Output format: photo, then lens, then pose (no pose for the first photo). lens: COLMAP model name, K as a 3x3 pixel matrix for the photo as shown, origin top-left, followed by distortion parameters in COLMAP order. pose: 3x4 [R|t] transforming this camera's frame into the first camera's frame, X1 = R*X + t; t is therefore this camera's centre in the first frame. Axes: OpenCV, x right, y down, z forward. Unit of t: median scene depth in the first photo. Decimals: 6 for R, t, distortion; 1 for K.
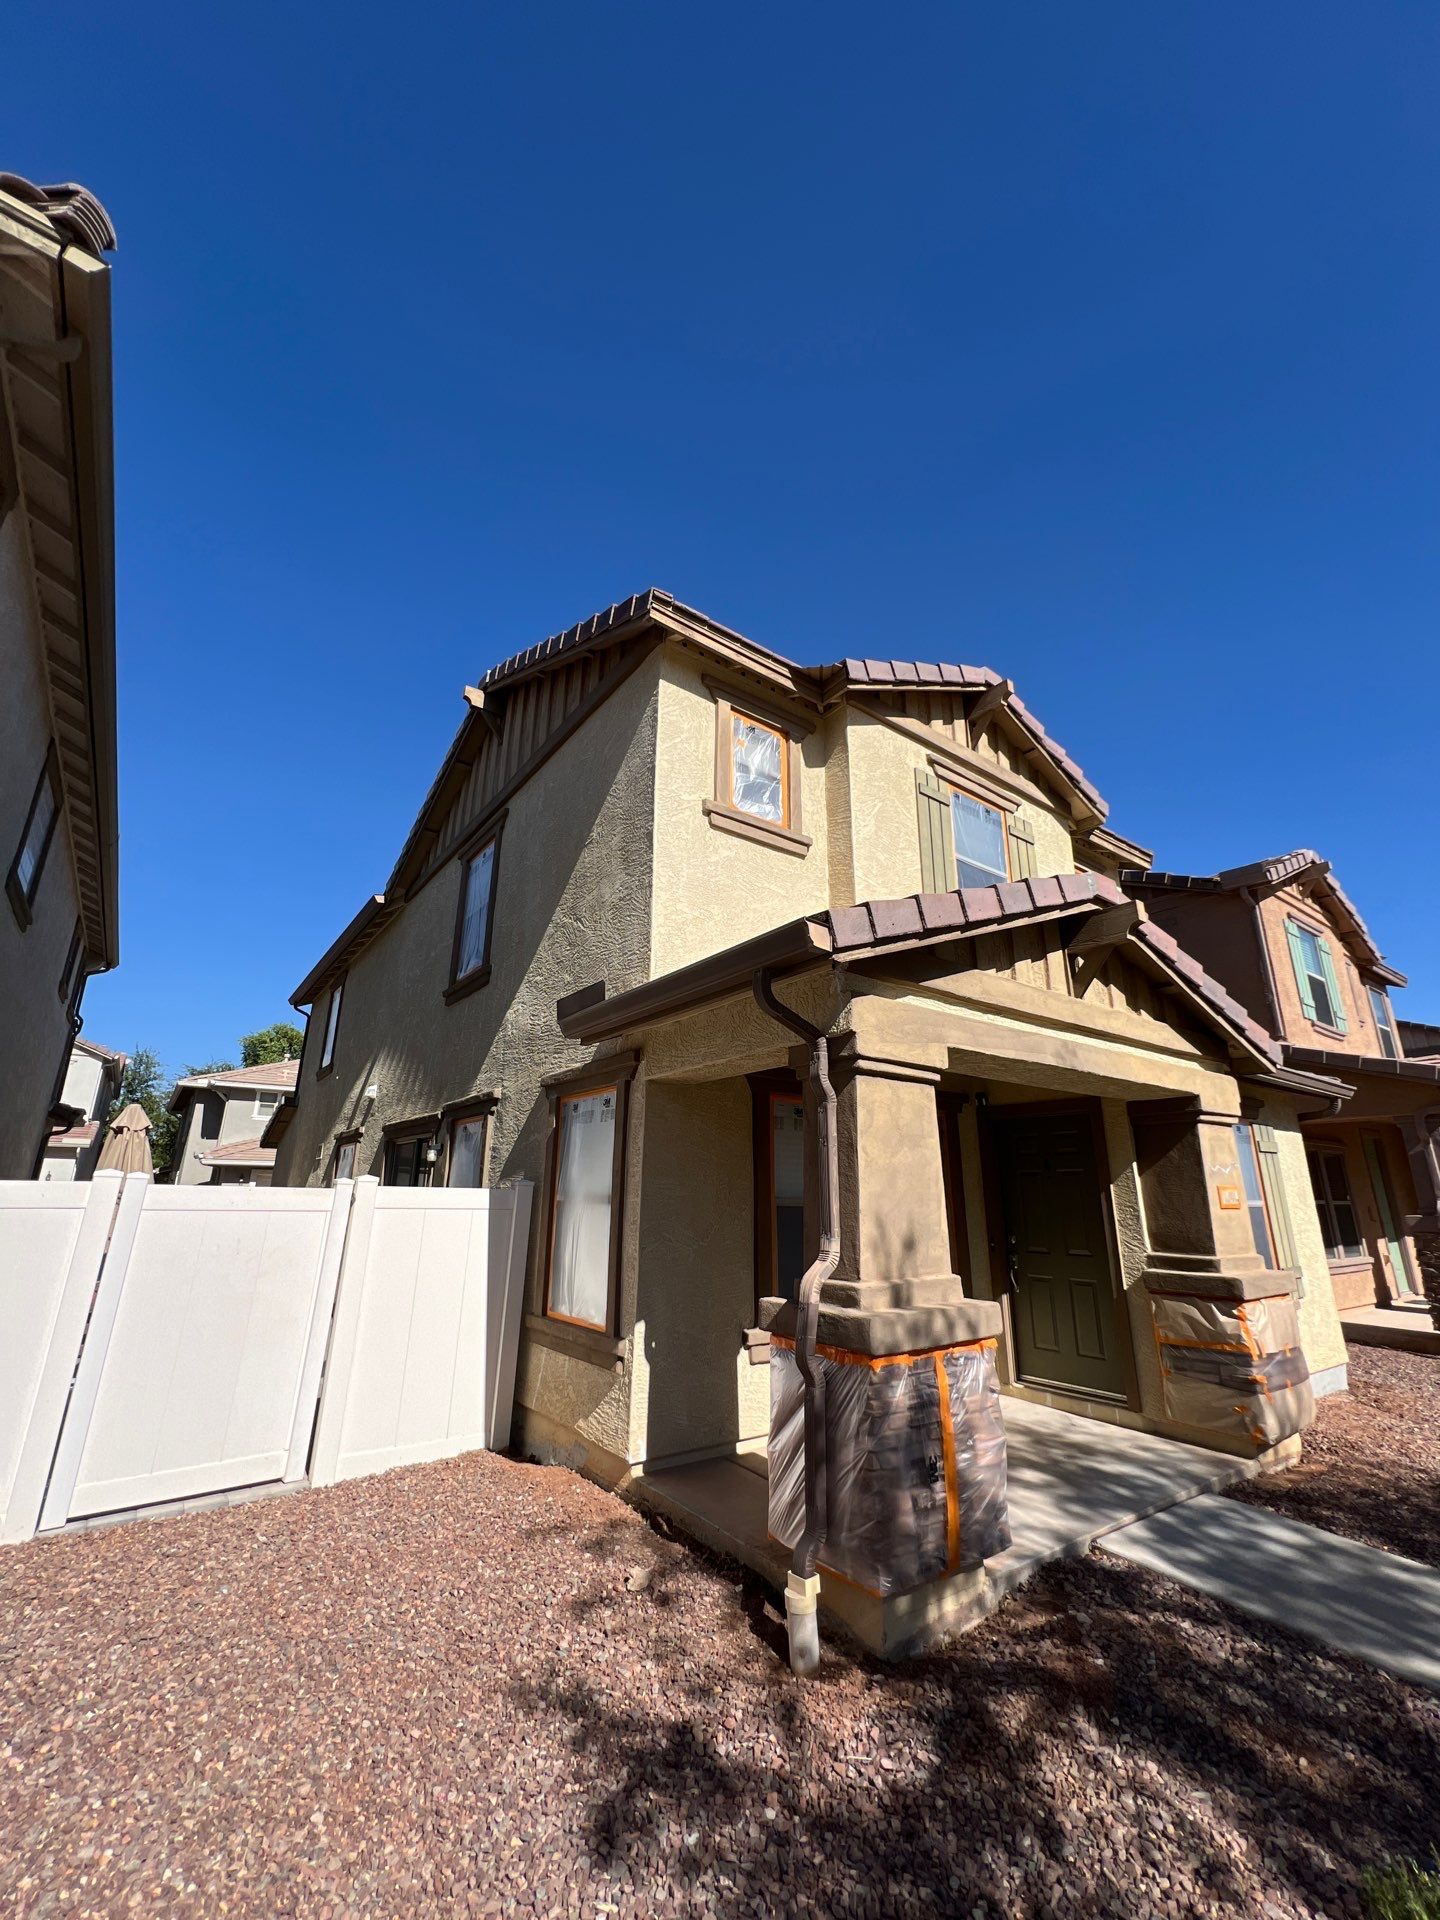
lens RADIAL K [[764.4, 0, 720.0], [0, 764.4, 960.0], [0, 0, 1]] dist [-0.000856, -0.000078]
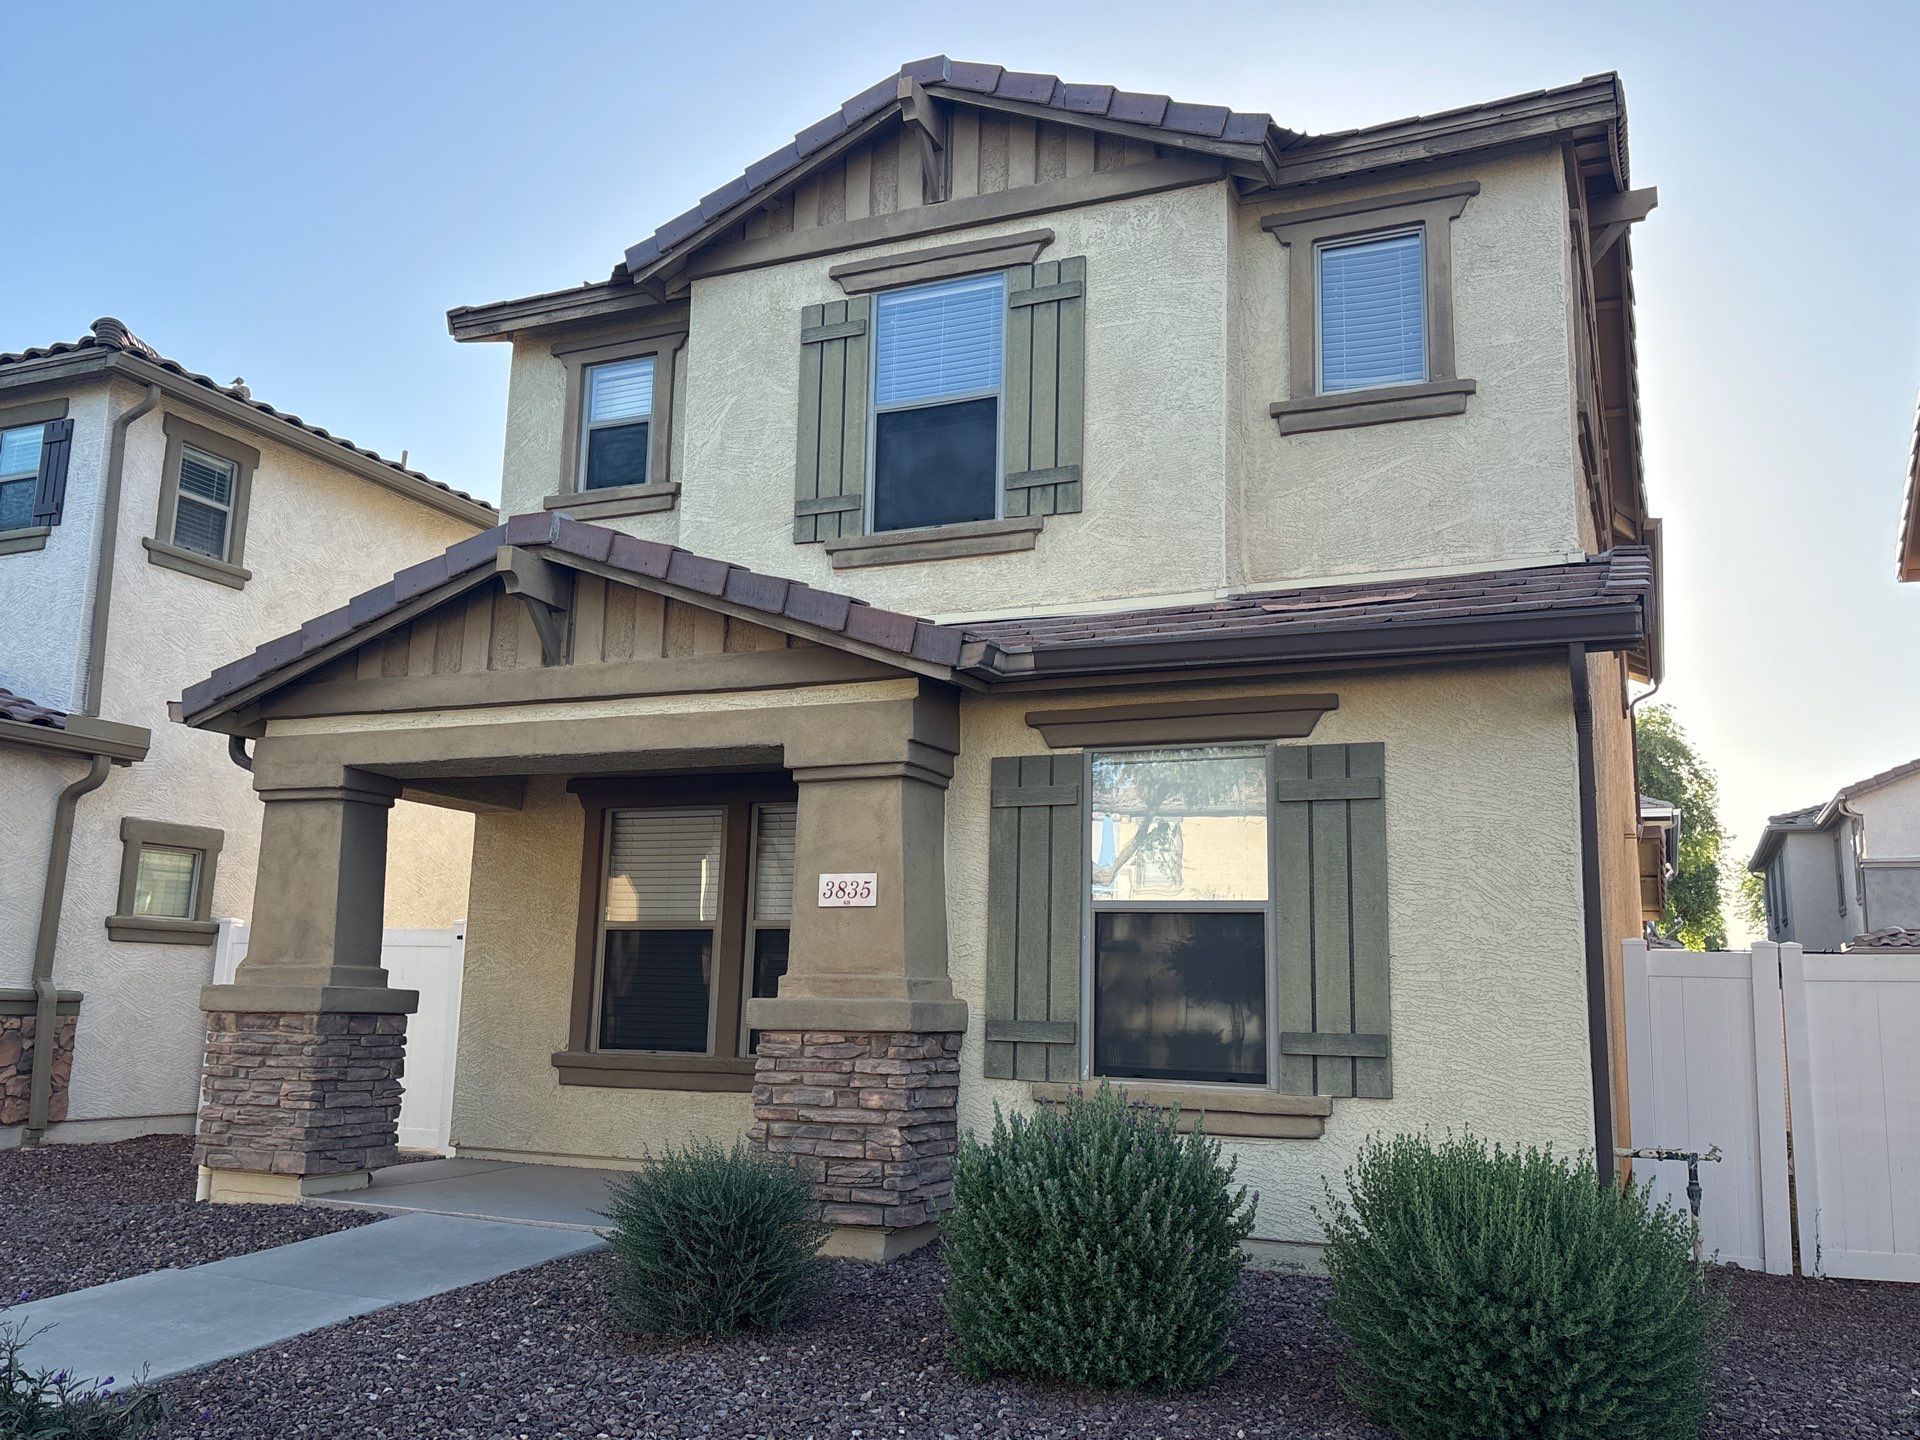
lens RADIAL K [[1567.3, 0, 960.0], [0, 1567.3, 720.0], [0, 0, 1]] dist [0.026239, -0.005761]
pose [[0.500857, -0.153139, -0.851875, 1.691667], [0.236497, 0.970983, -0.035504, 0.216072], [0.832593, -0.183683, 0.522541, 0.372083]]
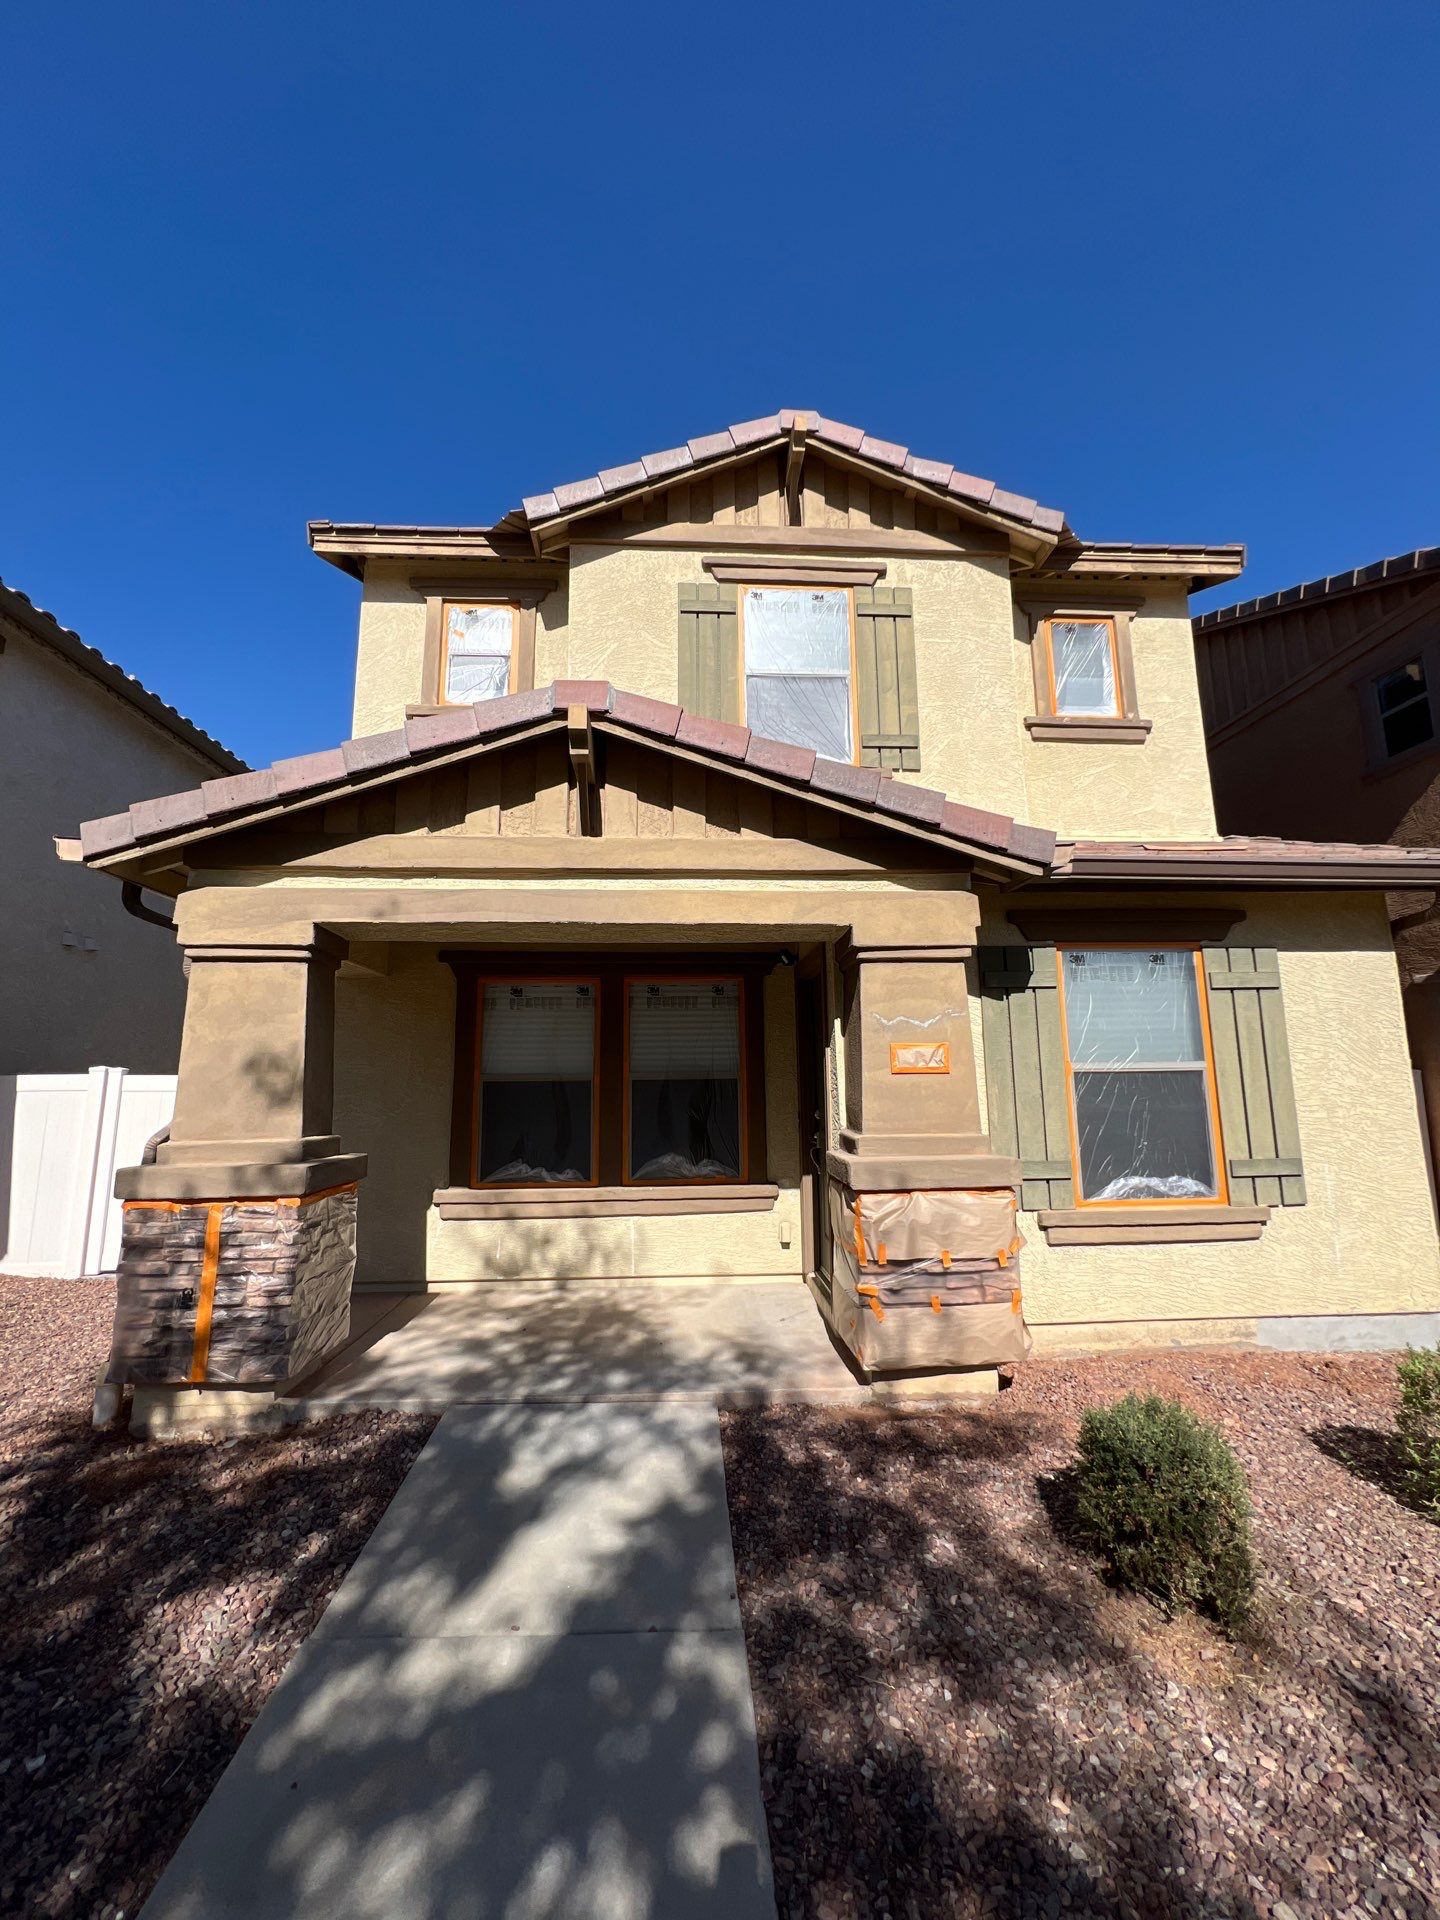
lens RADIAL K [[763.1, 0, 720.0], [0, 763.1, 960.0], [0, 0, 1]] dist [-0.003093, 0.000090]
pose [[0.837443, -0.104307, -0.536478, 0.817877], [0.178166, 0.980097, 0.087558, 0.108778], [0.516667, -0.168907, 0.839360, 0.277188]]
